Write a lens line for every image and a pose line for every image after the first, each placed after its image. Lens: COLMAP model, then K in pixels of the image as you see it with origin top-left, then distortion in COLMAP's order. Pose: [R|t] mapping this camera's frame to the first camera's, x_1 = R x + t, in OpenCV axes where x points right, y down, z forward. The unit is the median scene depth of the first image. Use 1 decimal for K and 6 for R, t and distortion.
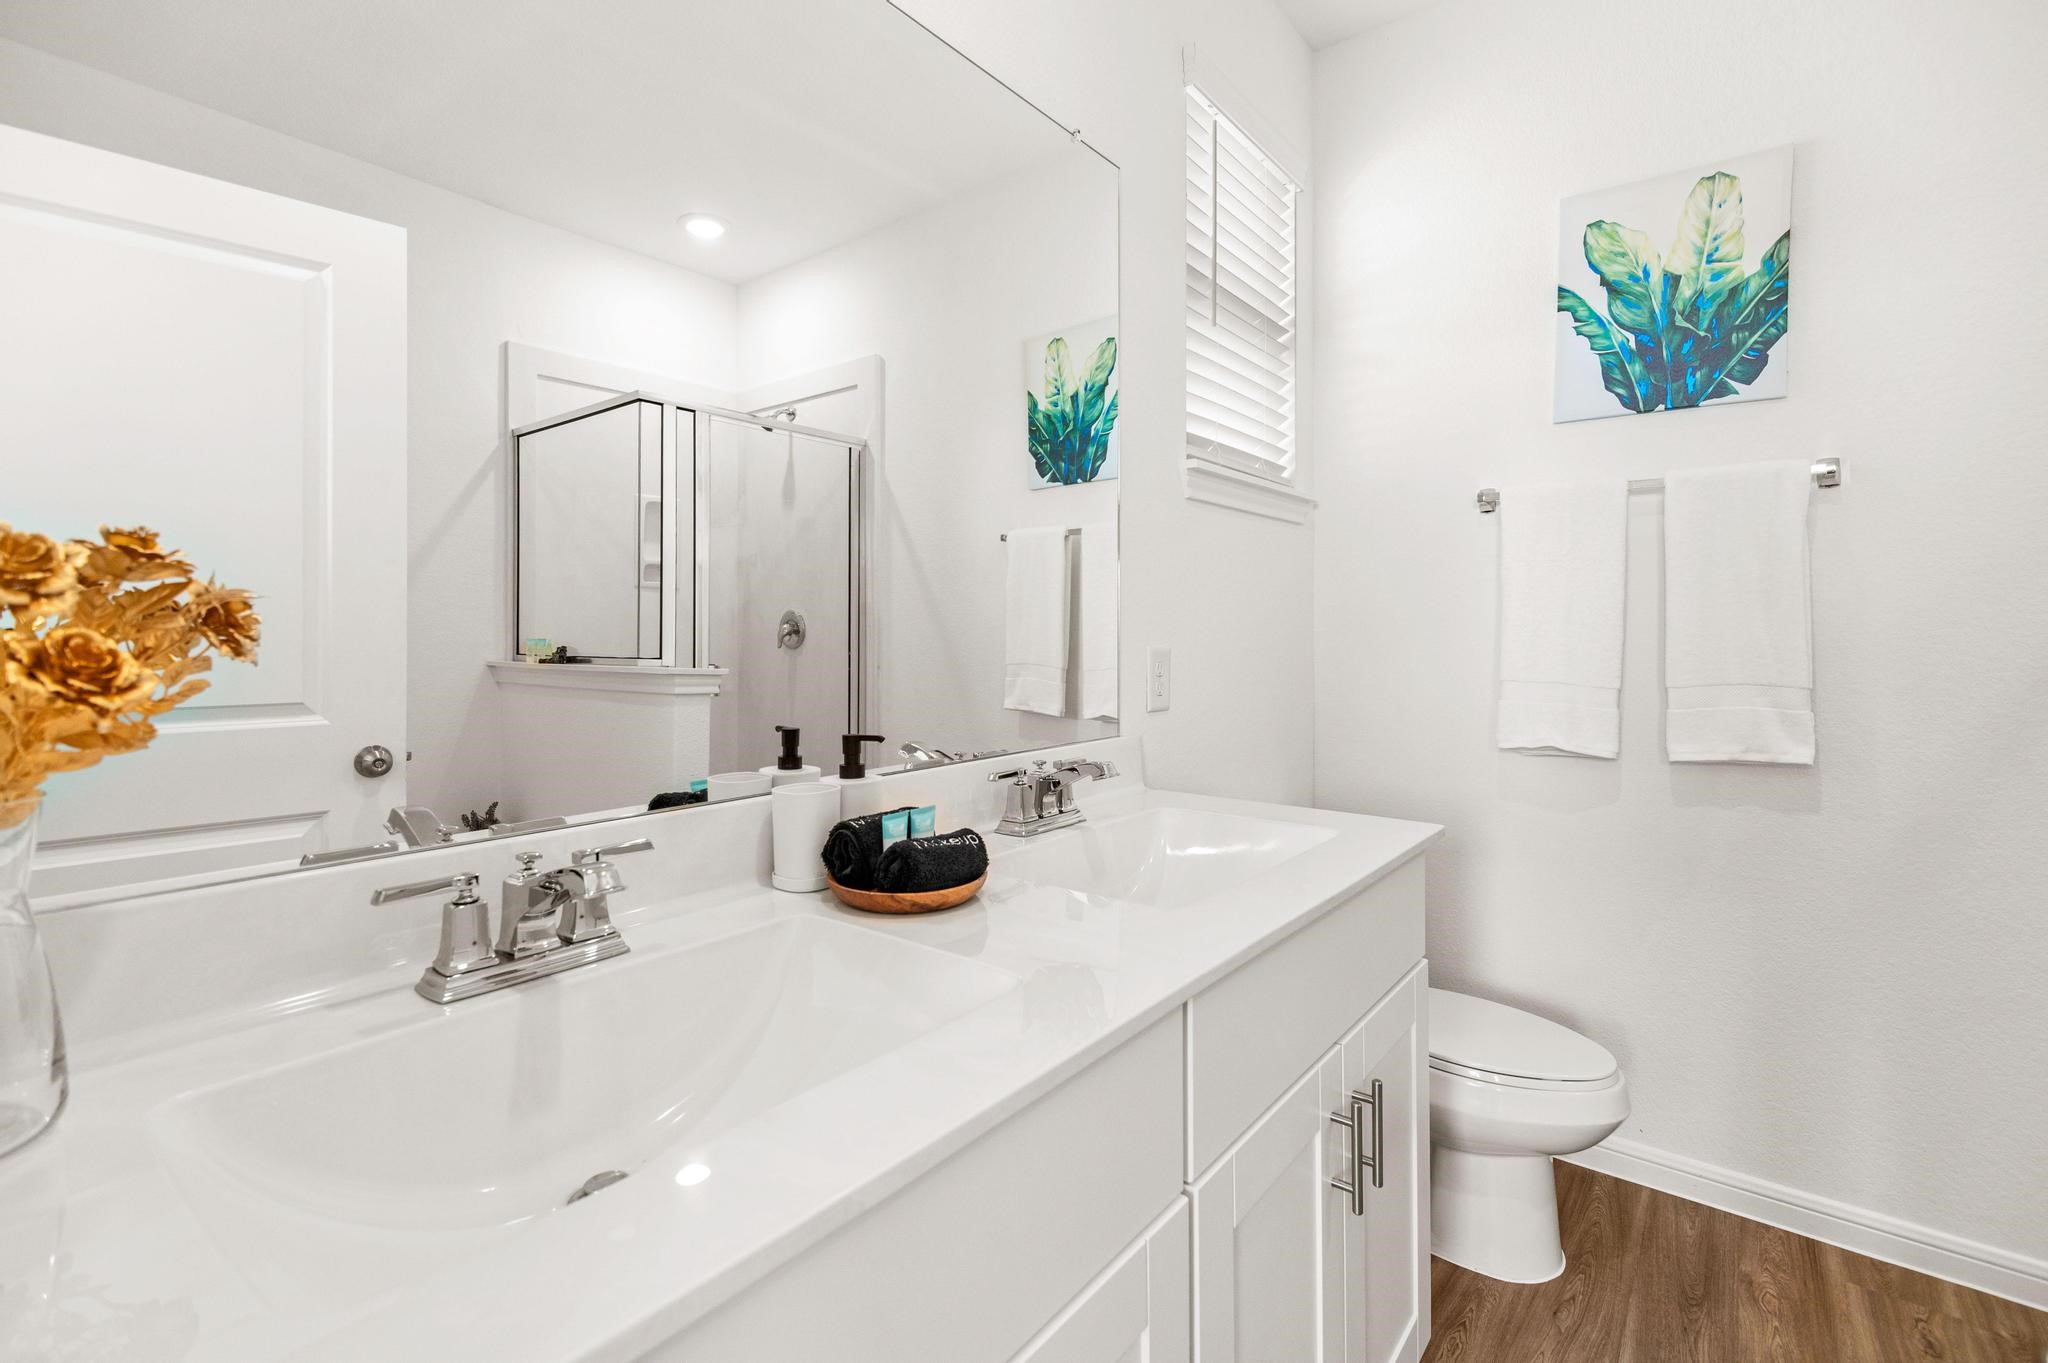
lens RADIAL K [[923.6, 0, 1019.8], [0, 923.6, 628.3], [0, 0, 1]] dist [0.003254, 0.000334]
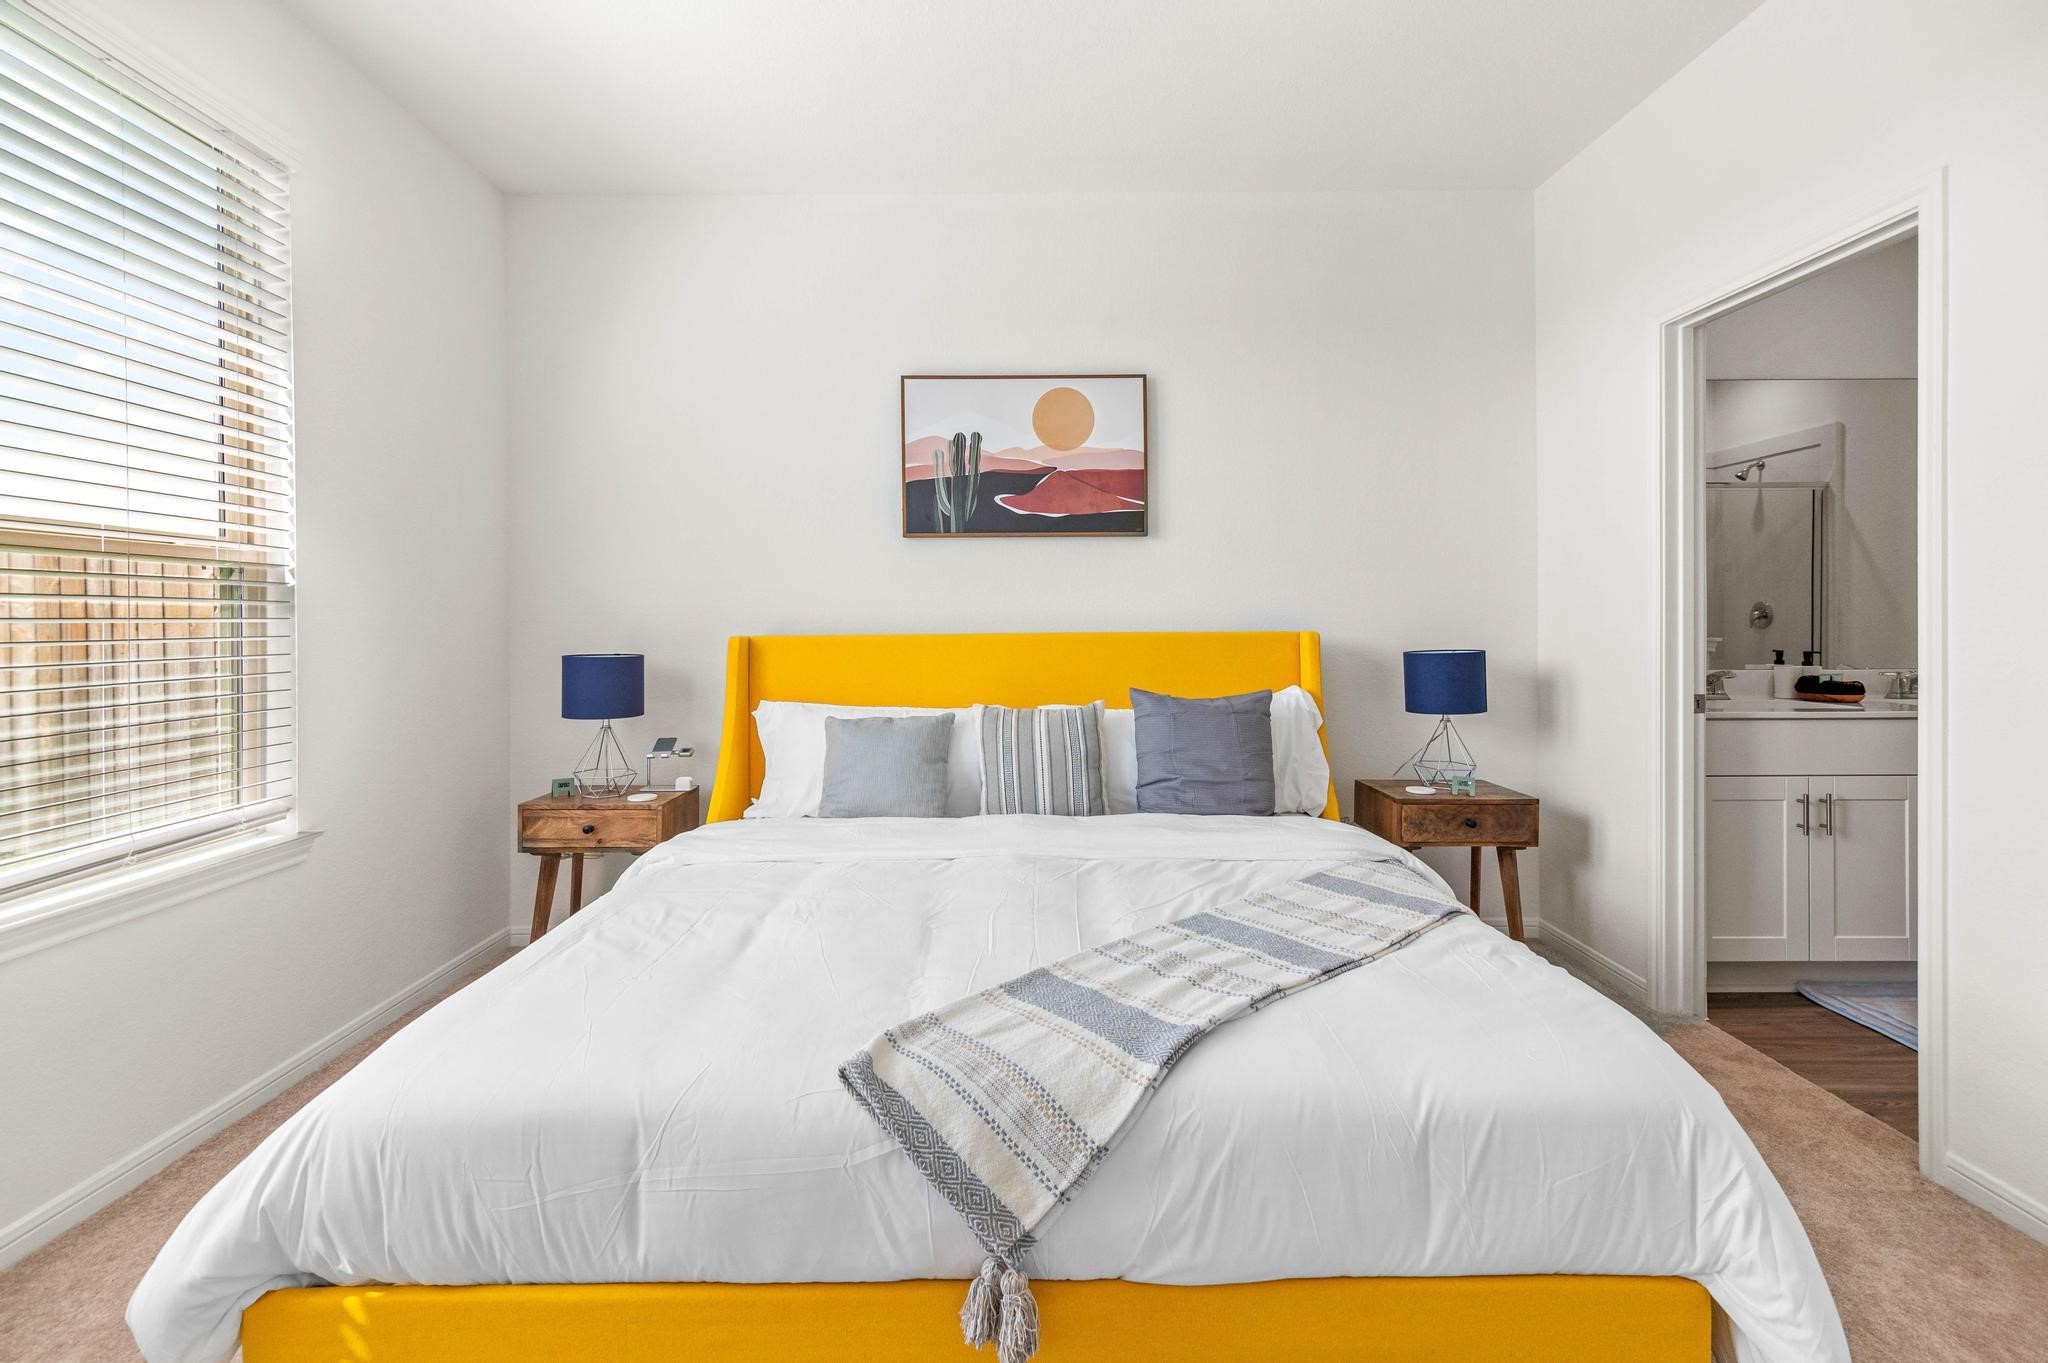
lens RADIAL K [[923.6, 0, 1019.8], [0, 923.6, 628.3], [0, 0, 1]] dist [0.003254, 0.000334]
pose [[0.622247, -0.001245, -0.782820, 0.323335], [0.011242, 0.999910, 0.007347, -0.003031], [0.782740, -0.013372, 0.622205, -1.596019]]
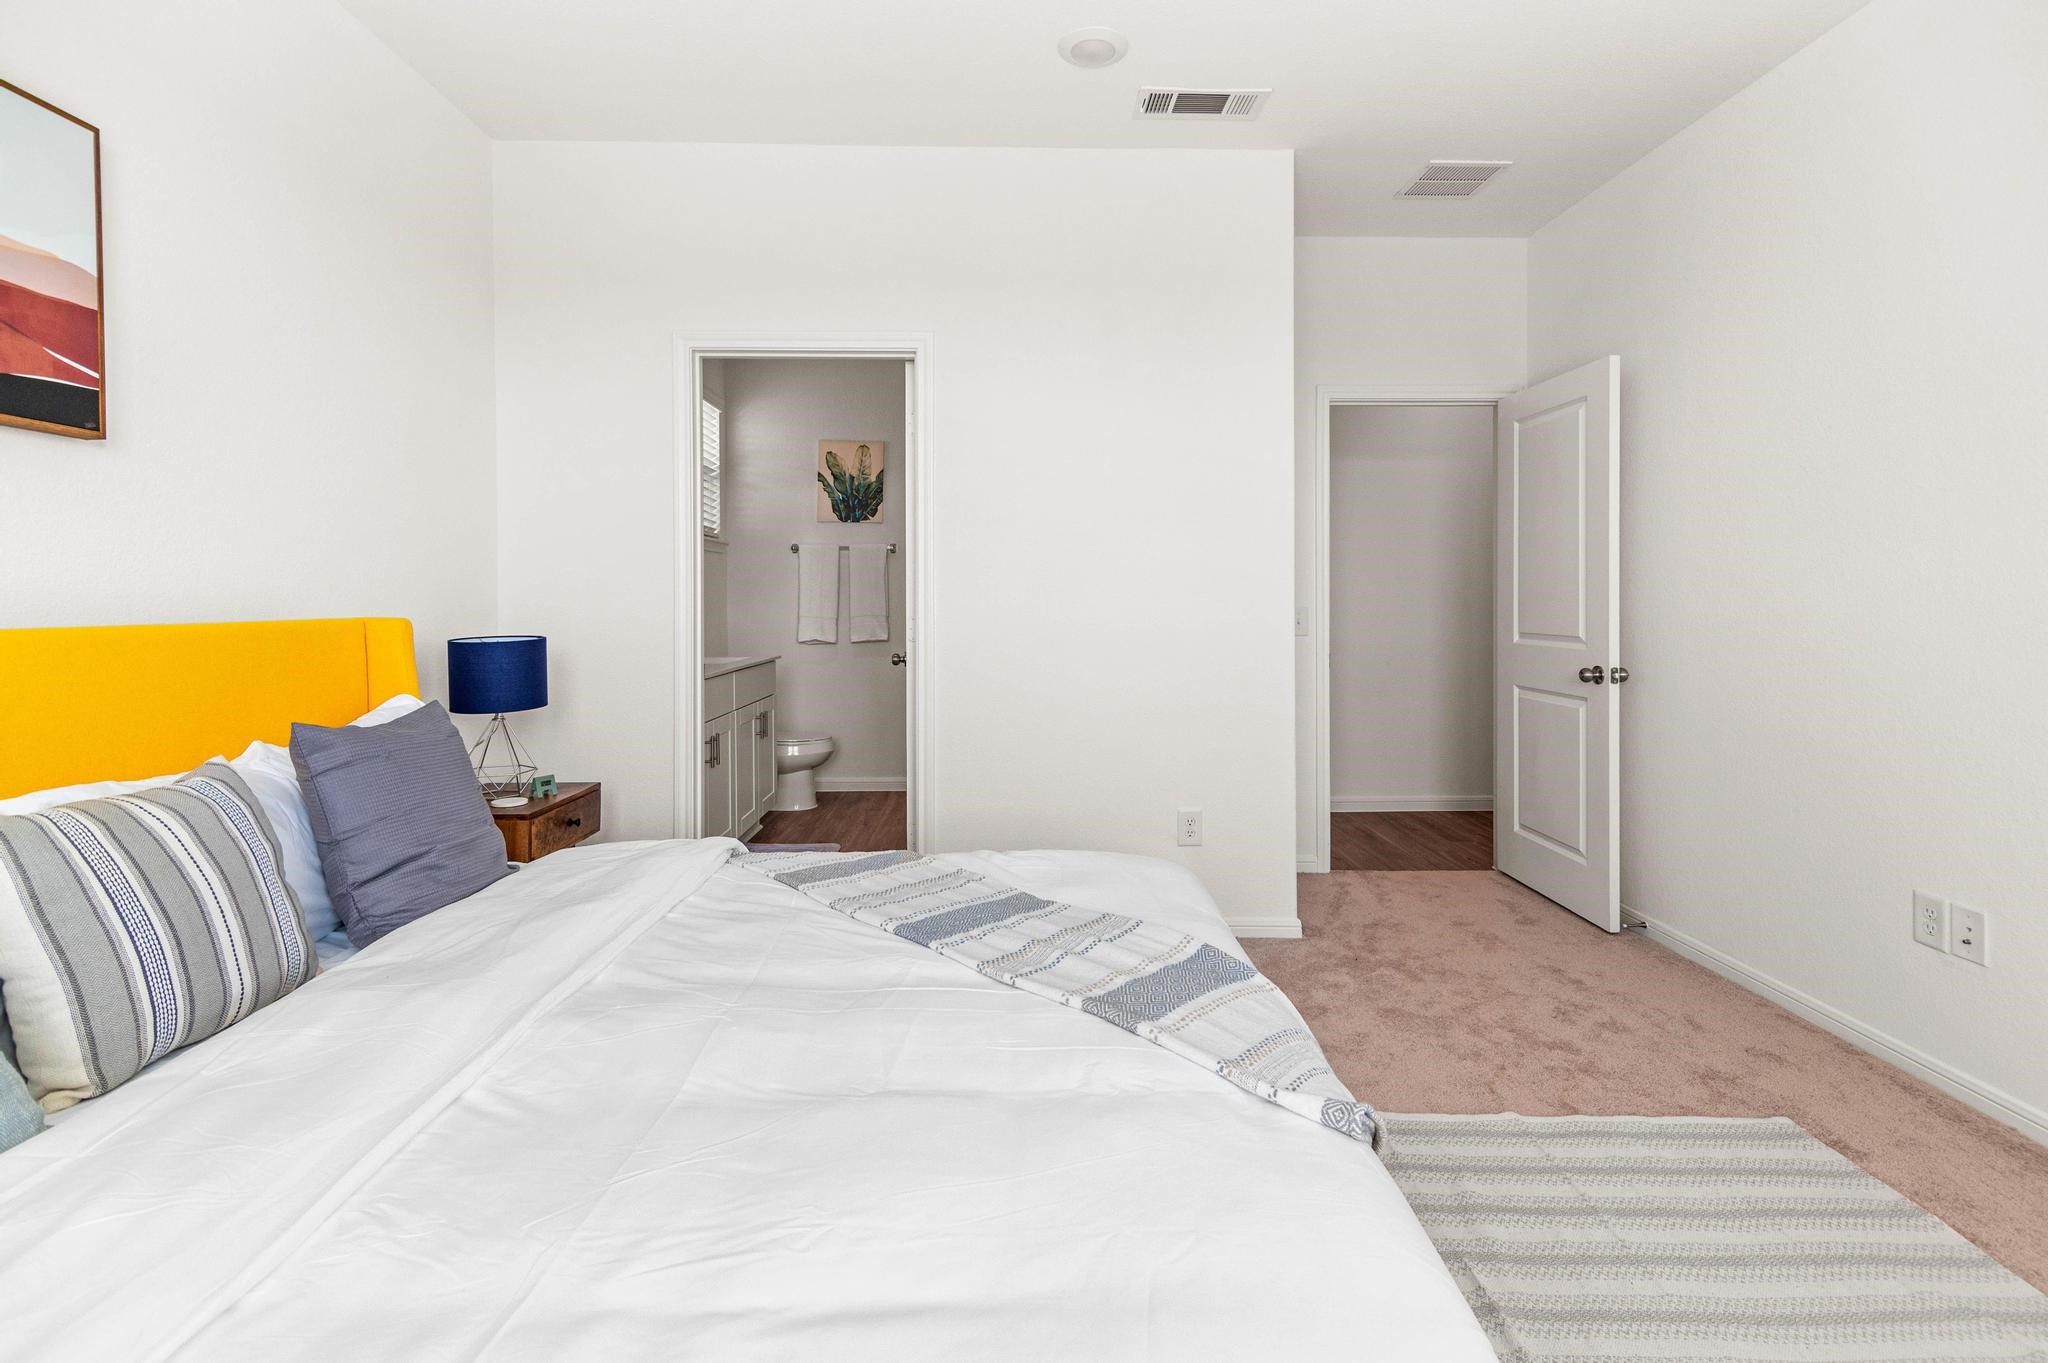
lens RADIAL K [[937.0, 0, 1018.6], [0, 937.0, 601.8], [0, 0, 1]] dist [0.005050, 0.000100]
pose [[0.773063, -0.007839, 0.634281, -0.757844], [0.003356, 0.999960, 0.008269, -0.008864], [-0.634320, -0.004264, 0.773058, -1.600700]]
